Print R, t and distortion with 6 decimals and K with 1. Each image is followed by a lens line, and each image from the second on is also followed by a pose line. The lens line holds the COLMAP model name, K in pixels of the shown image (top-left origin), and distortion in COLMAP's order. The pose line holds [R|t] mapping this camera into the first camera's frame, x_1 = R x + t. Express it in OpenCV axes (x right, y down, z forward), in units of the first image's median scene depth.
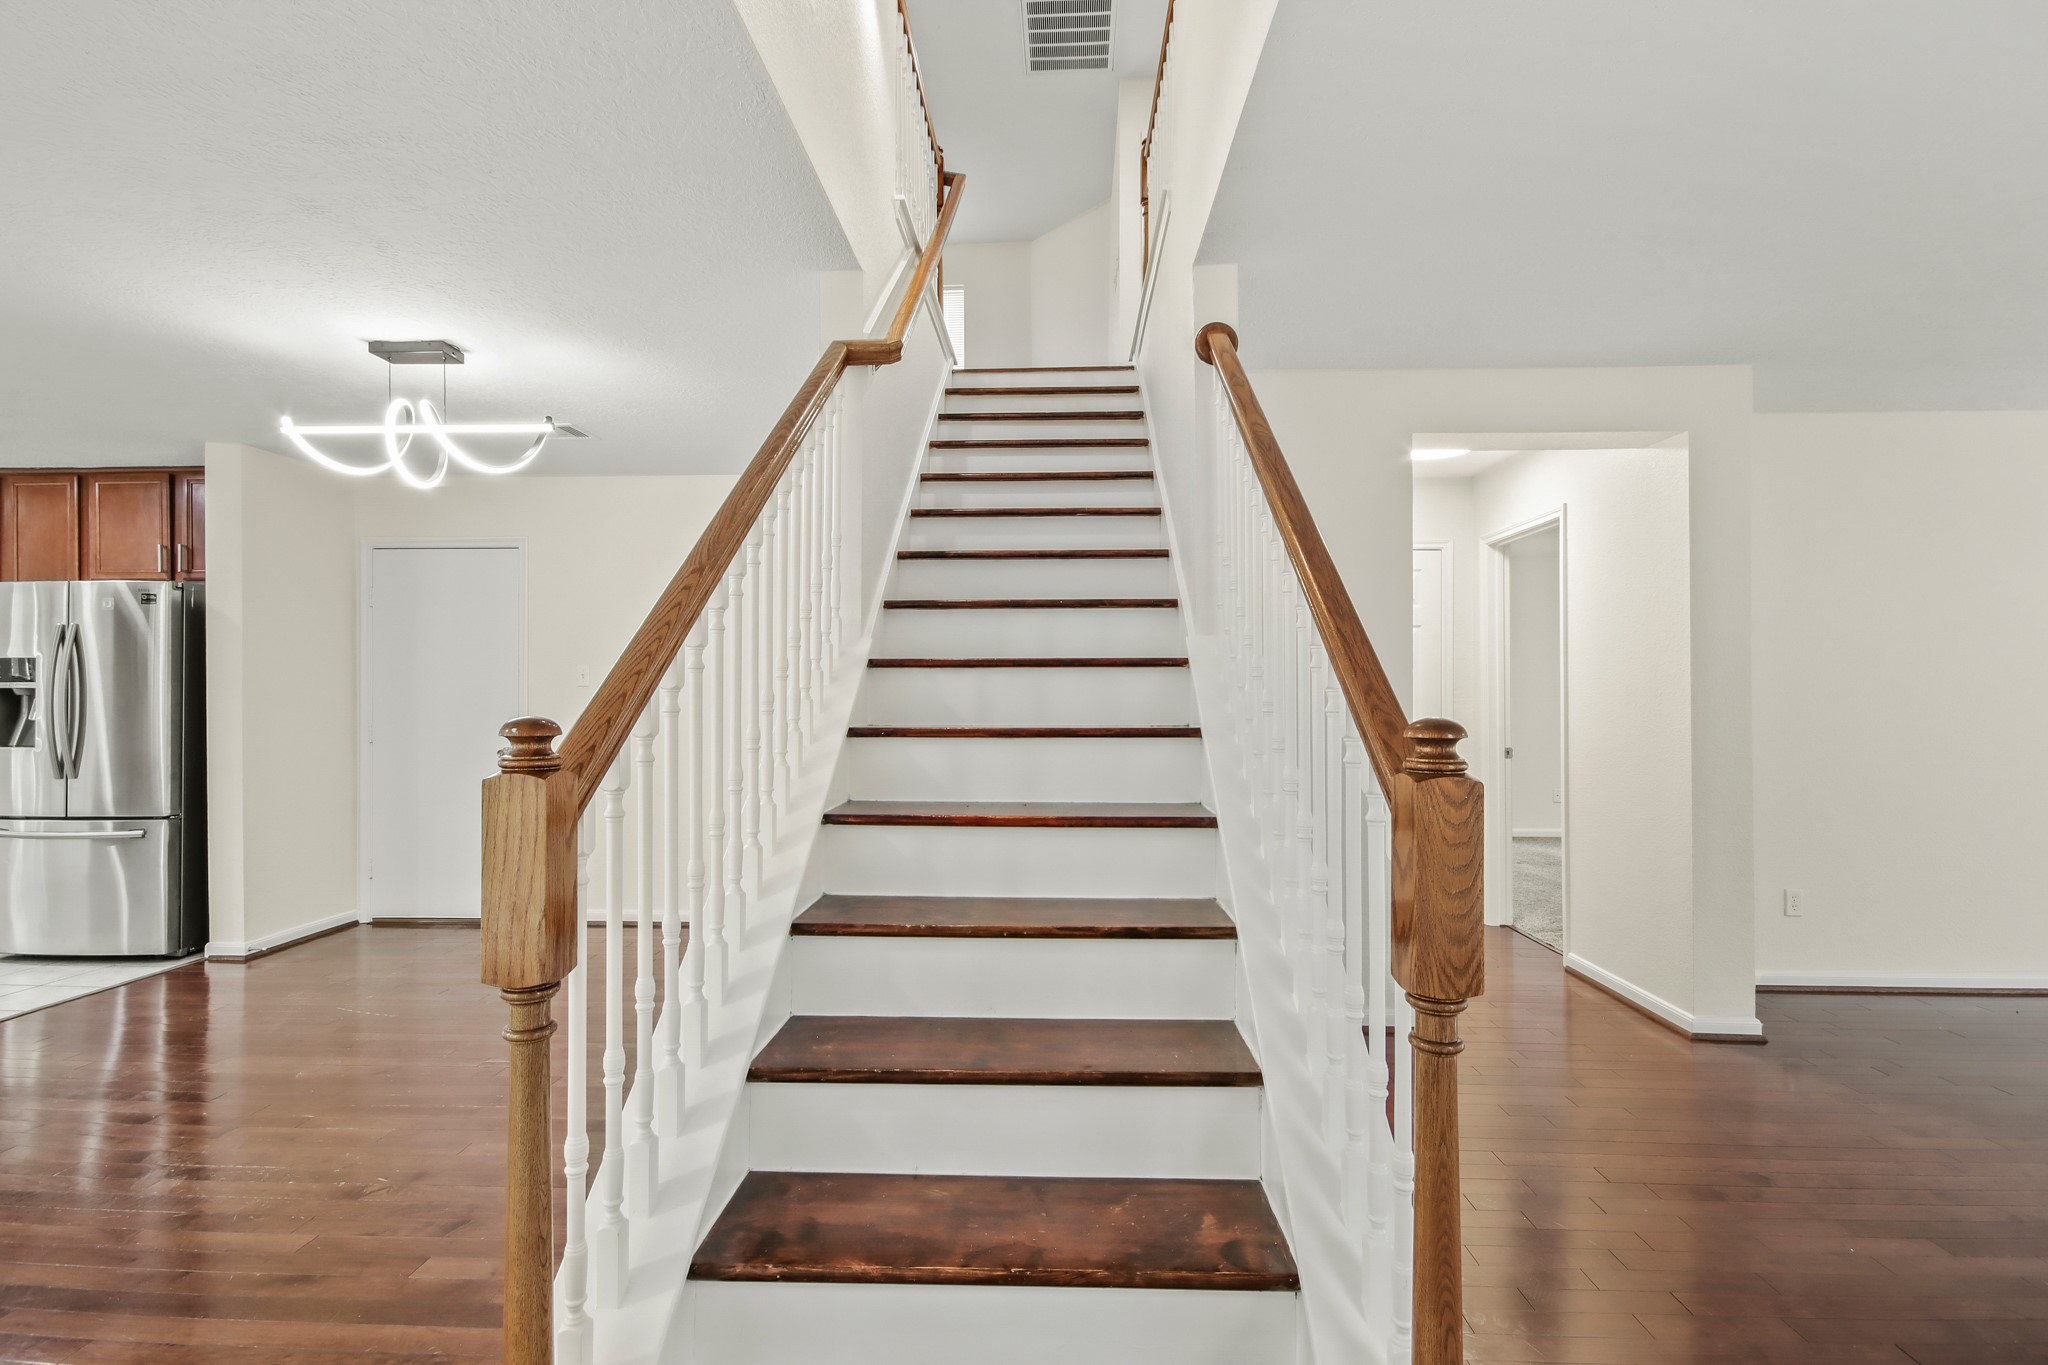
lens RADIAL K [[971.9, 0, 1024.0], [0, 971.9, 682.5], [0, 0, 1]] dist [-0.001089, -0.000262]
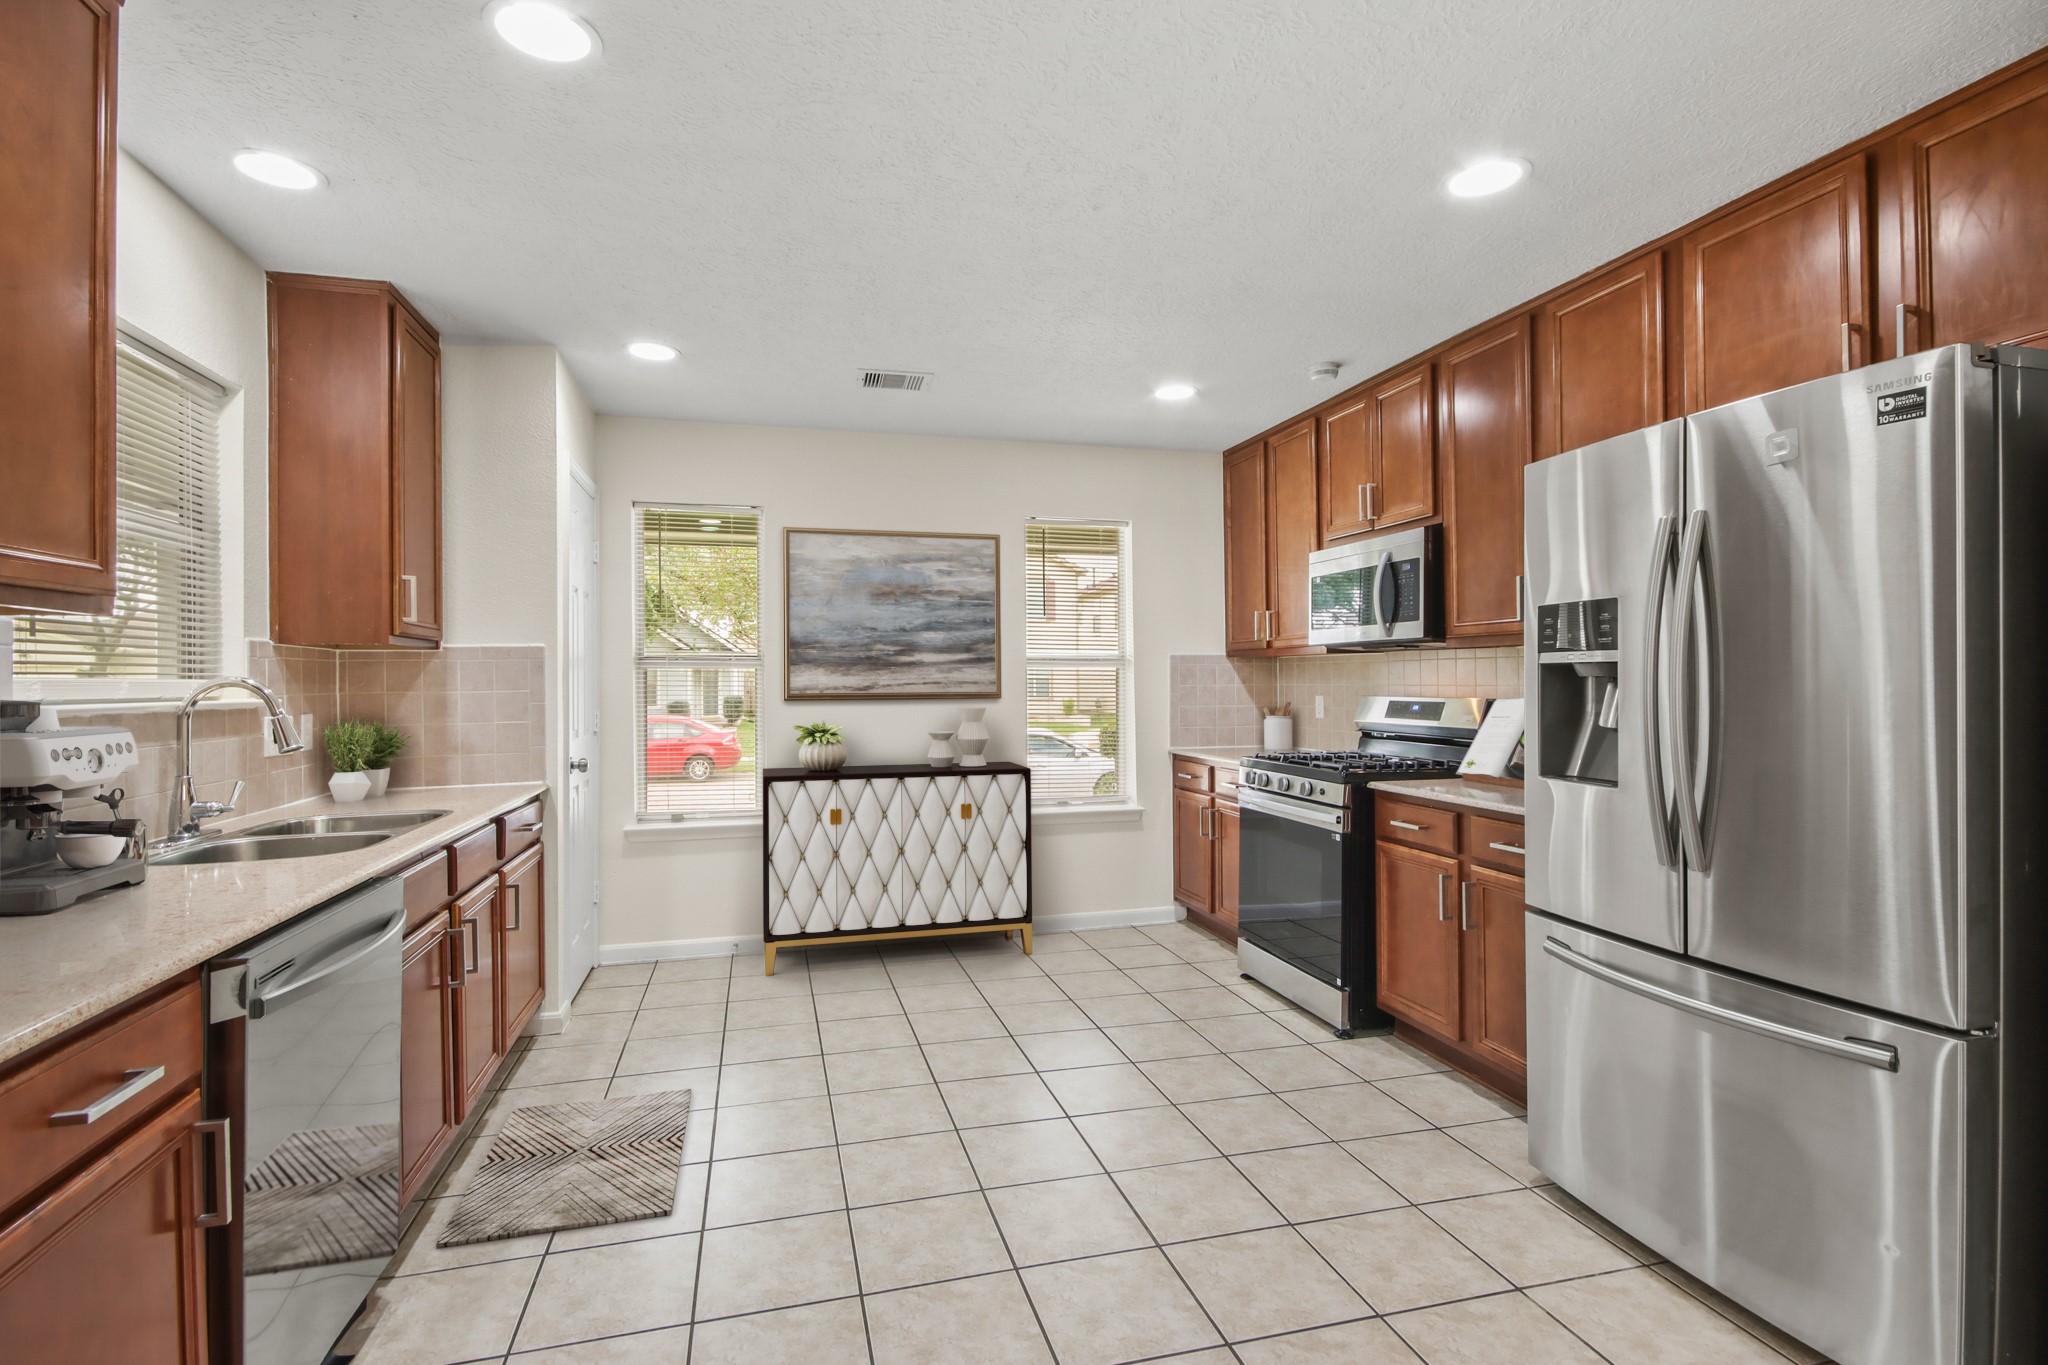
lens RADIAL K [[971.9, 0, 1024.0], [0, 971.9, 682.5], [0, 0, 1]] dist [-0.001089, -0.000262]
pose [[0.302664, 0.003805, -0.953090, -0.649580], [0.008599, 0.999940, 0.006722, 0.010538], [0.953058, -0.010230, 0.302613, 0.575551]]
